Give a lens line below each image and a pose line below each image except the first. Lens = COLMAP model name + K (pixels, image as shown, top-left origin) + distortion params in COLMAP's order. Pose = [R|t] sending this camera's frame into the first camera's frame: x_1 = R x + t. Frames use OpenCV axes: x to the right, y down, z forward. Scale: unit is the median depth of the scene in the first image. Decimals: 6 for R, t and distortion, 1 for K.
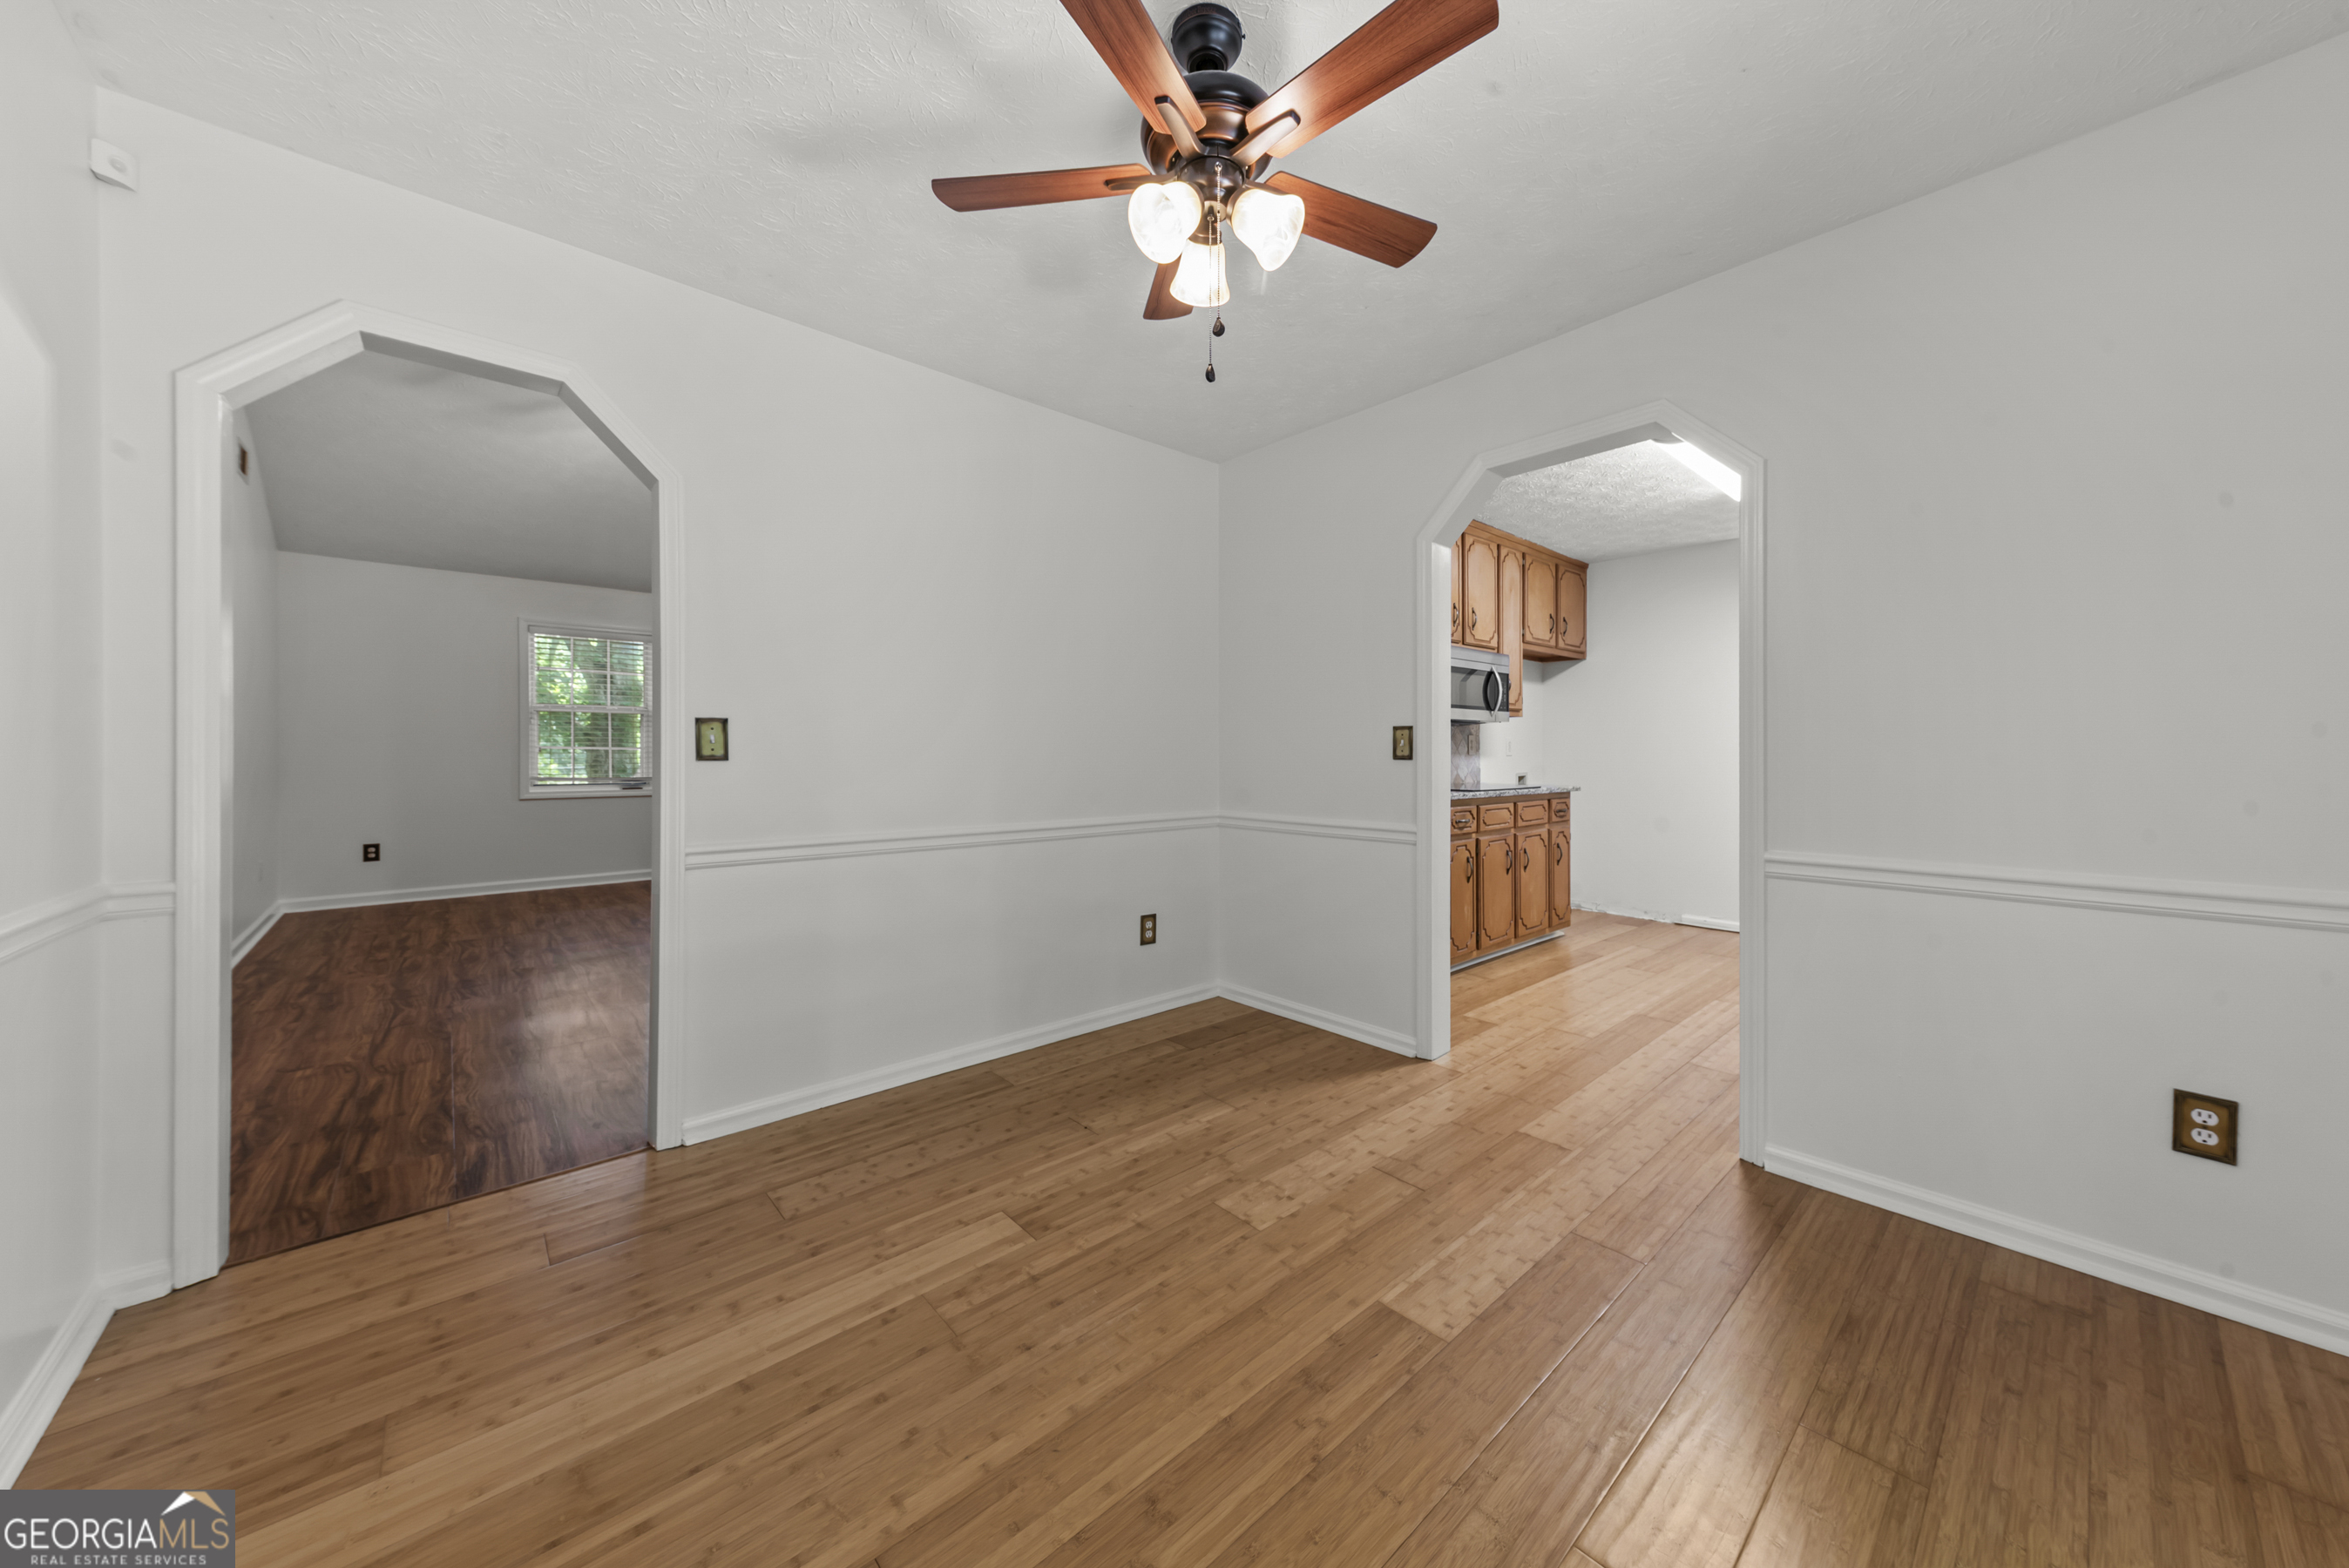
lens RADIAL K [[814.0, 0, 1173.1], [0, 814.0, 748.7], [0, 0, 1]] dist [0.000781, 0.000008]
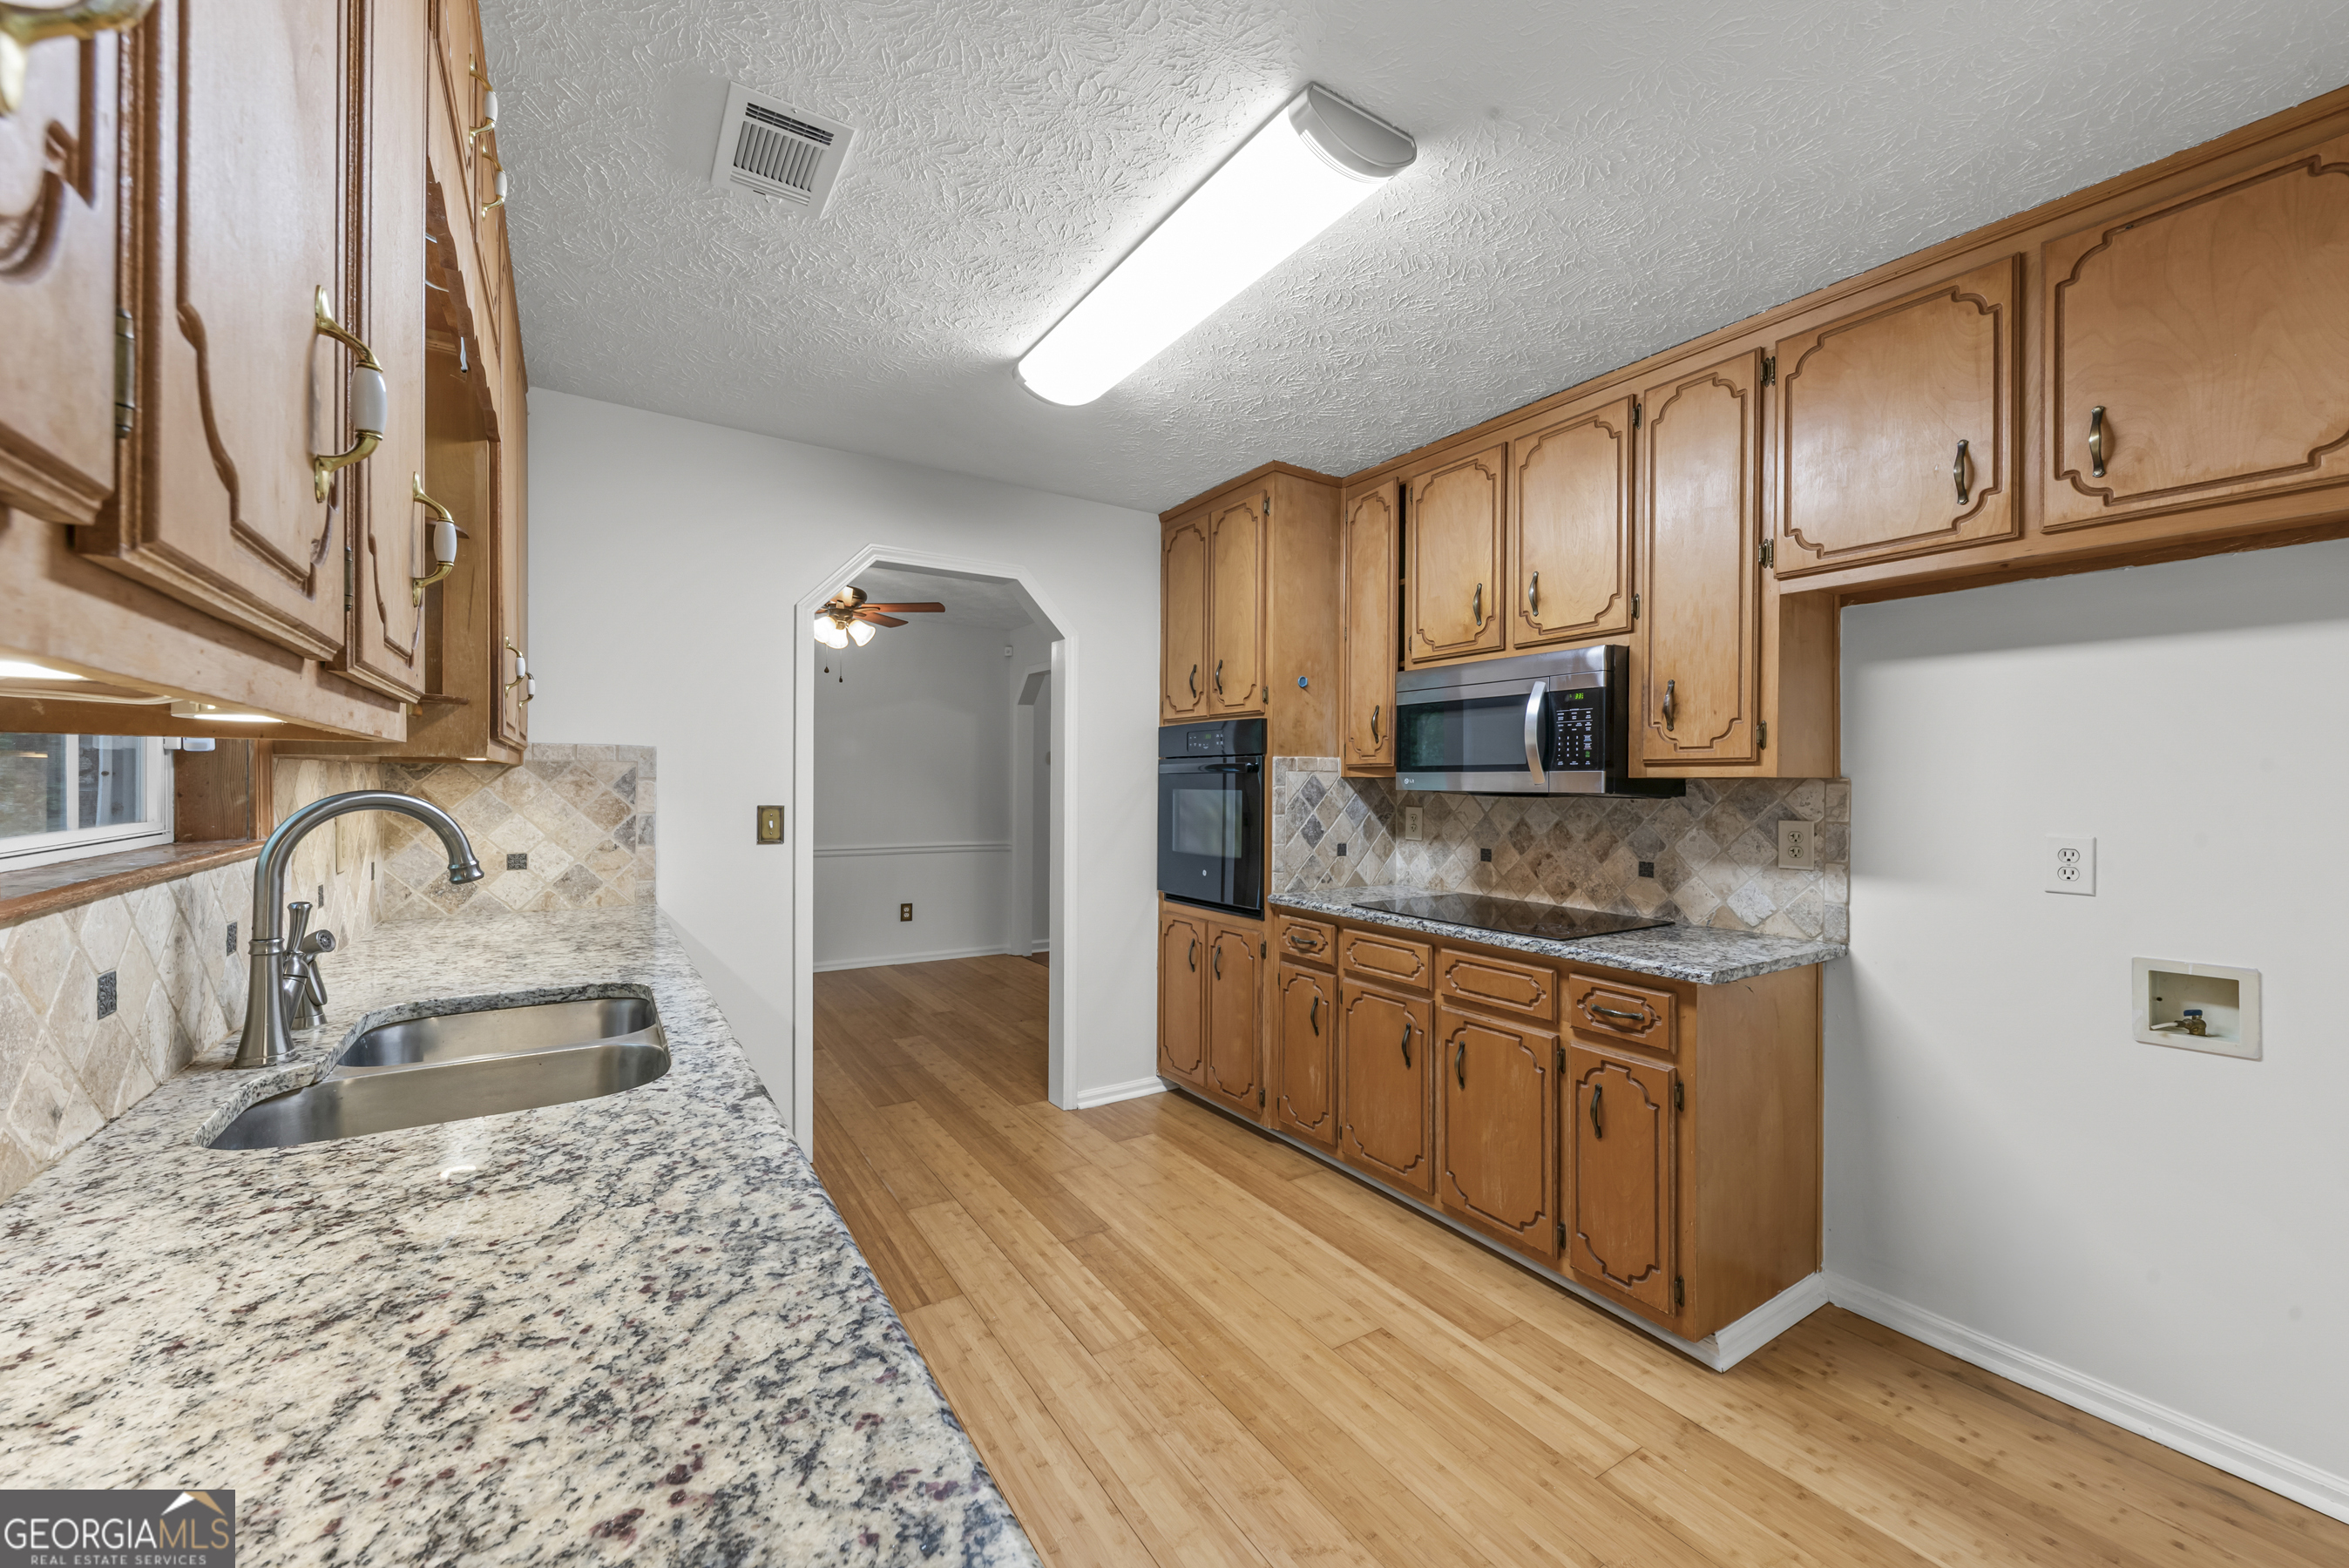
lens RADIAL K [[910.4, 0, 1186.3], [0, 910.4, 787.5], [0, 0, 1]] dist [0.017406, -0.007489]
pose [[-0.144165, 0.003564, -0.989547, 1.805532], [-0.002746, 0.999988, 0.004001, -0.070402], [0.989550, 0.003294, -0.144154, 1.597310]]
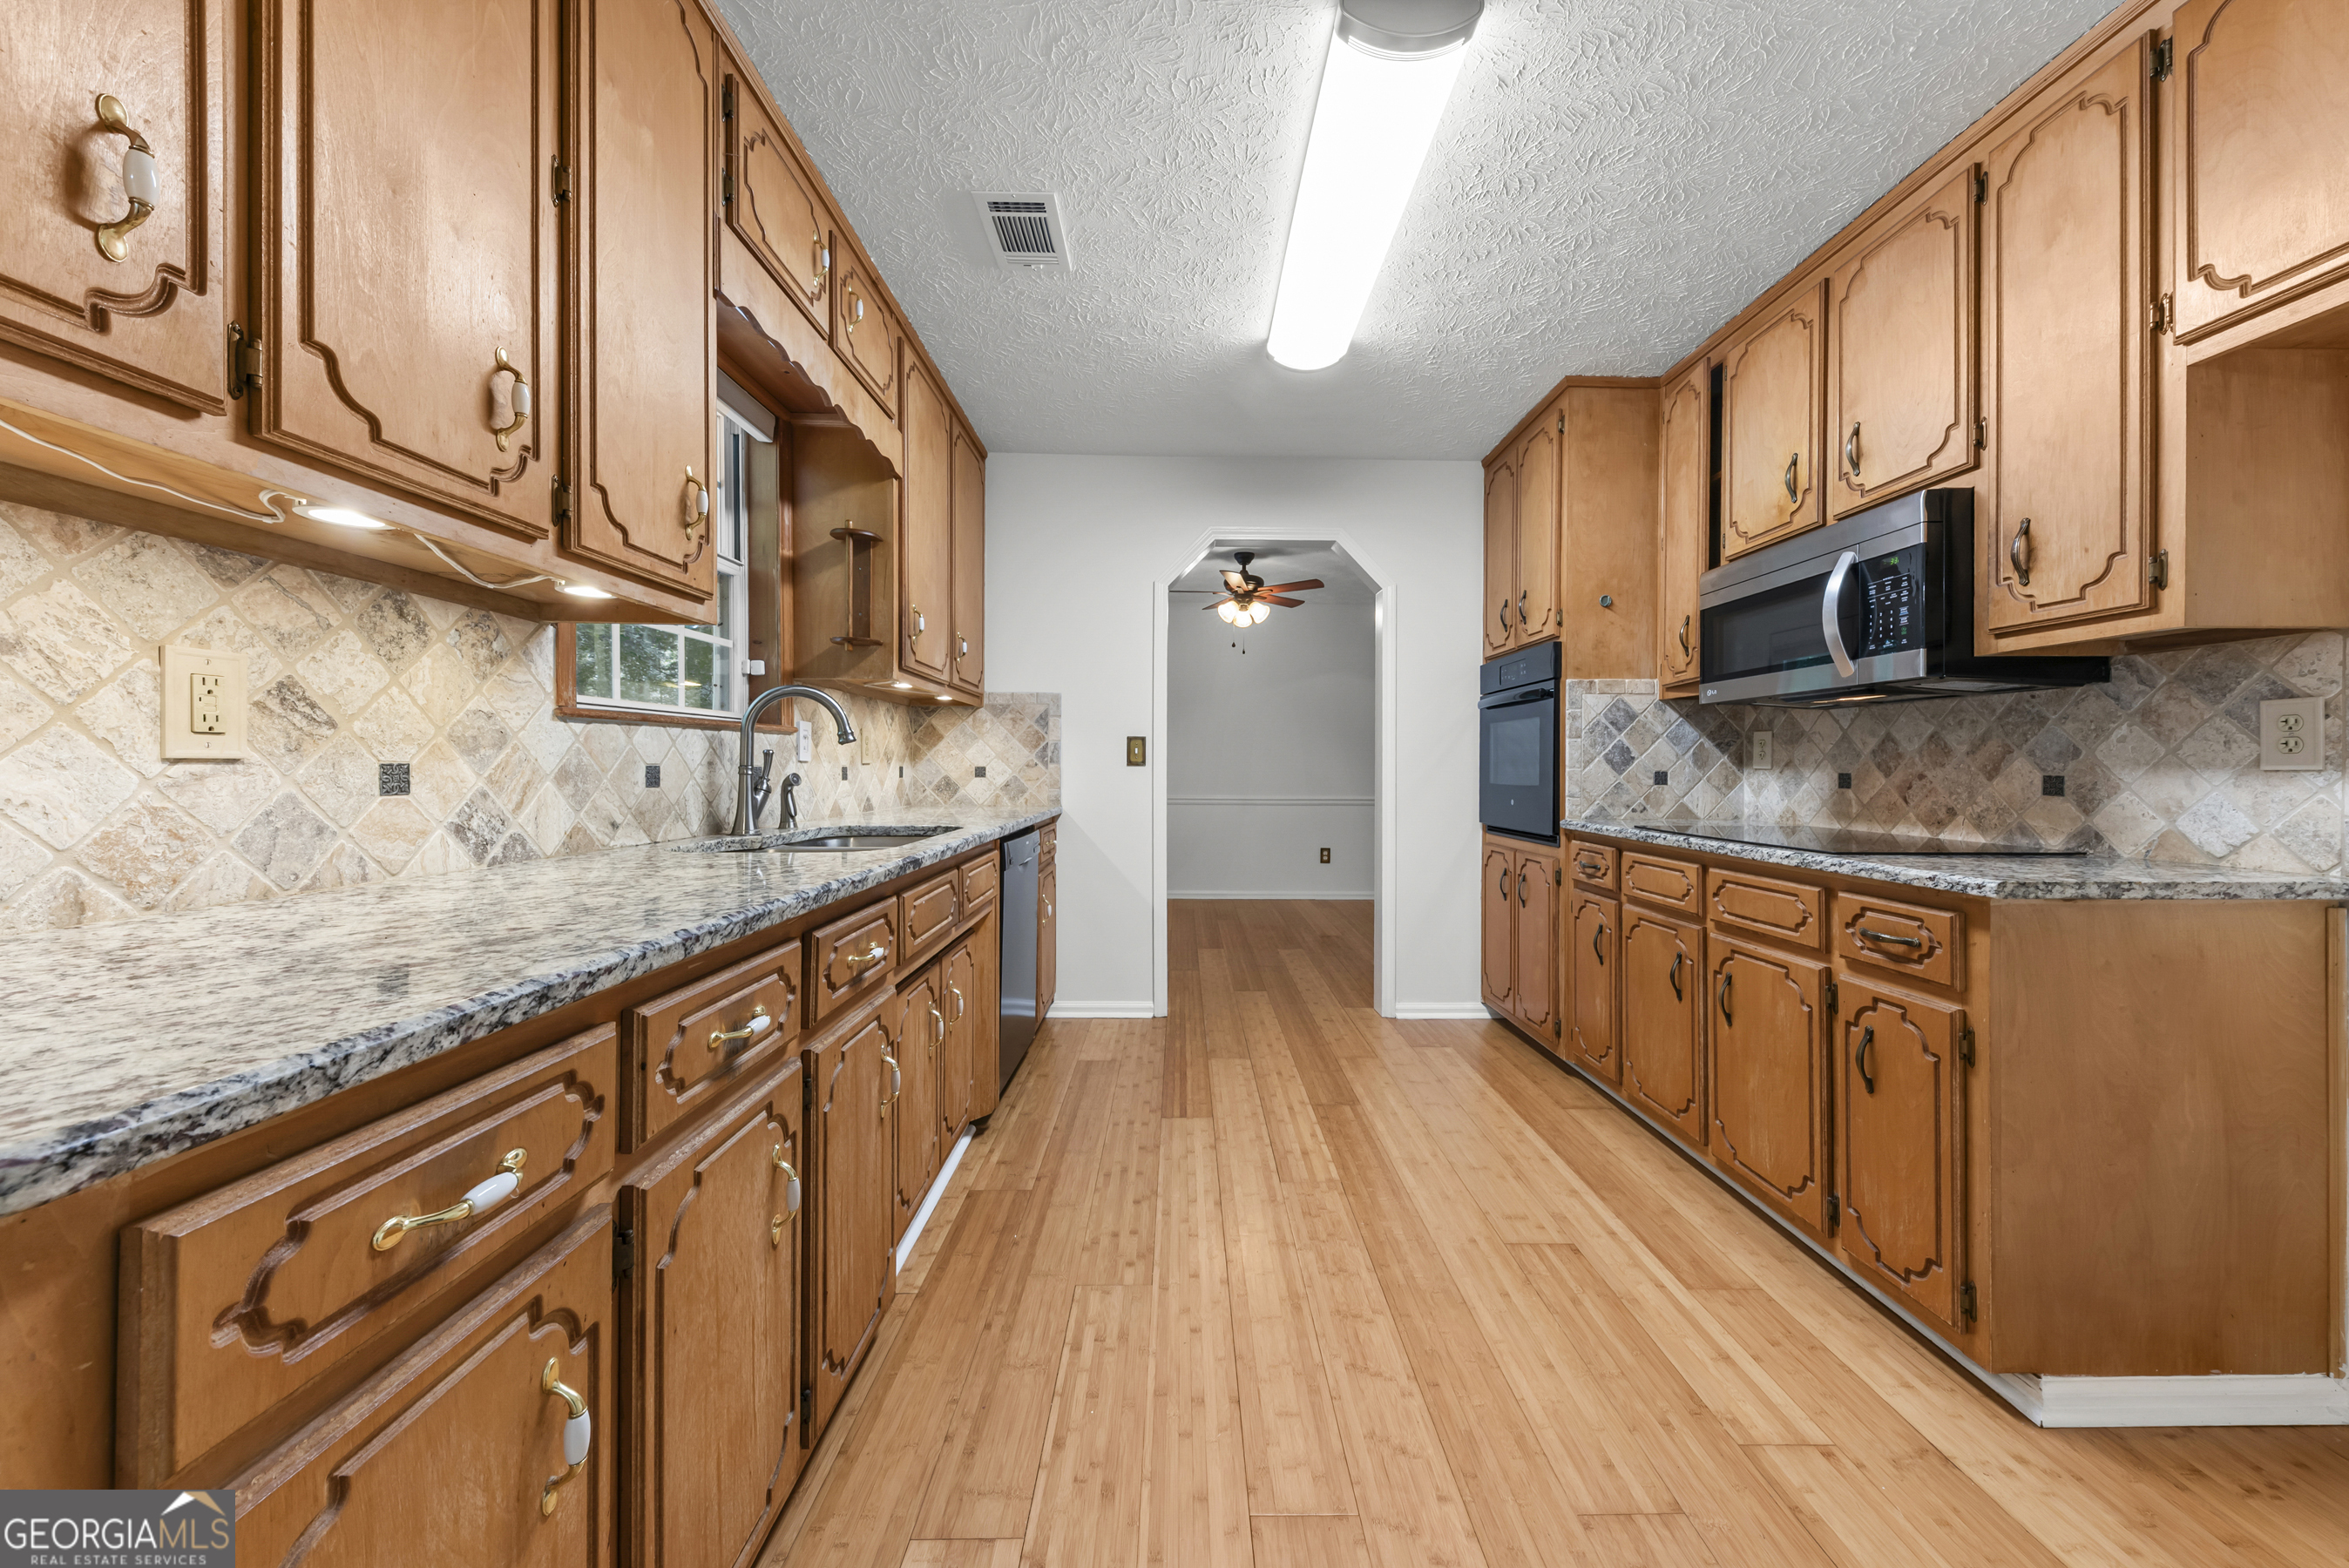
lens RADIAL K [[827.8, 0, 1205.7], [0, 827.8, 770.9], [0, 0, 1]] dist [0.023123, -0.007828]
pose [[-0.645828, -0.003659, -0.763474, 1.711547], [-0.001506, 0.999993, -0.003519, 0.022858], [0.763481, -0.001123, -0.645829, 1.896212]]
